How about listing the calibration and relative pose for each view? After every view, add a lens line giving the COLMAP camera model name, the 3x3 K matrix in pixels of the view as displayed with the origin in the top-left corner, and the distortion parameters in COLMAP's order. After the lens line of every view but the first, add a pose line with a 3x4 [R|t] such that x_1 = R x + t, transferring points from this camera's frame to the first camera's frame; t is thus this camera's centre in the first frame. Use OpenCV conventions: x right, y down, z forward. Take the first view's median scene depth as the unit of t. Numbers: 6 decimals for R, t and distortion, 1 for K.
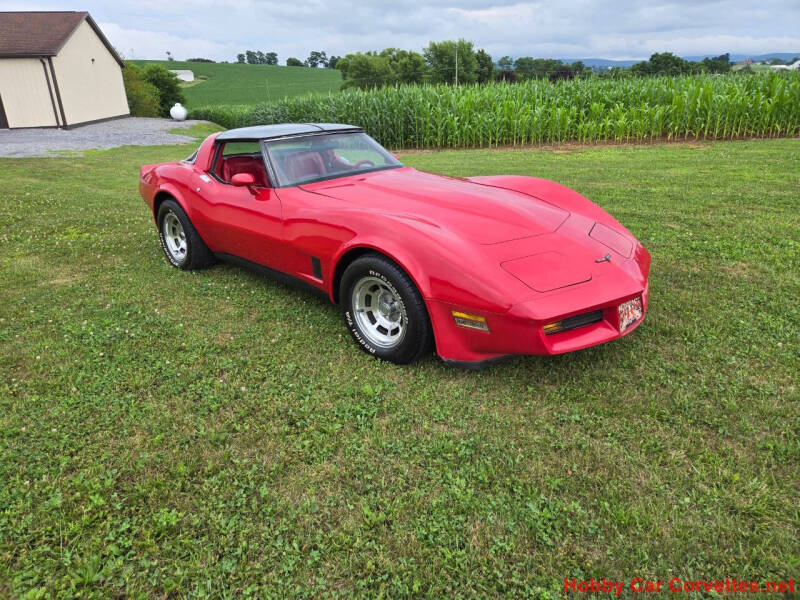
lens RADIAL K [[531.1, 0, 396.2], [0, 531.1, 301.3], [0, 0, 1]] dist [0.054881, -0.042656]
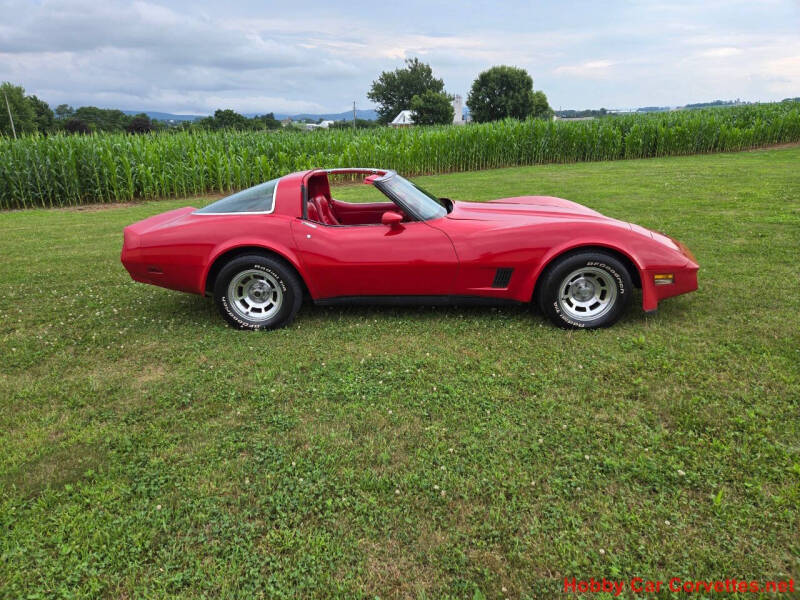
lens RADIAL K [[531.1, 0, 402.7], [0, 531.1, 300.3], [0, 0, 1]] dist [0.054881, -0.042656]
pose [[0.741392, -0.191201, 0.643258, -0.795780], [0.246930, 0.969027, 0.003432, -0.052904], [-0.623990, 0.156295, 0.765642, 0.175729]]
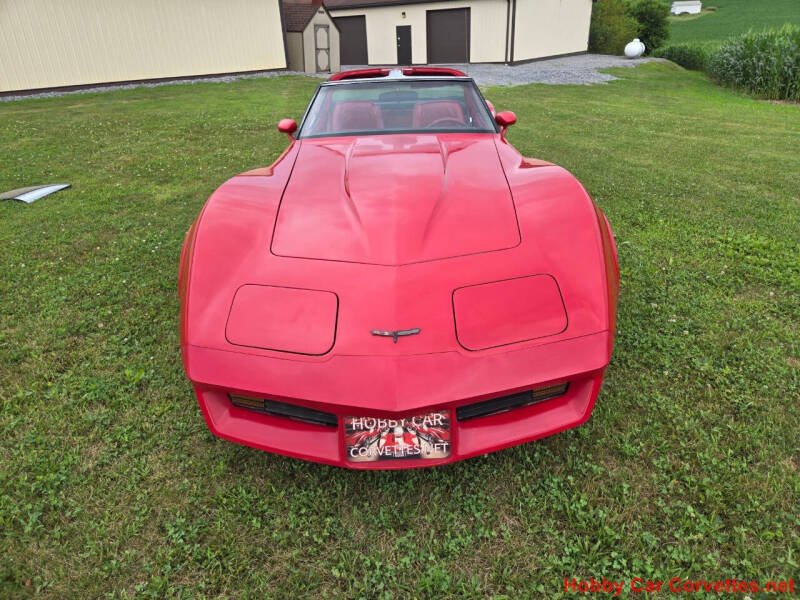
lens RADIAL K [[504.2, 0, 394.1], [0, 504.2, 291.9], [0, 0, 1]] dist [-0.007515, 0.001305]
pose [[0.678901, 0.316041, -0.662731, 0.450940], [-0.238409, 0.948599, 0.208139, -0.143828], [0.694446, 0.016695, 0.719351, 0.376898]]
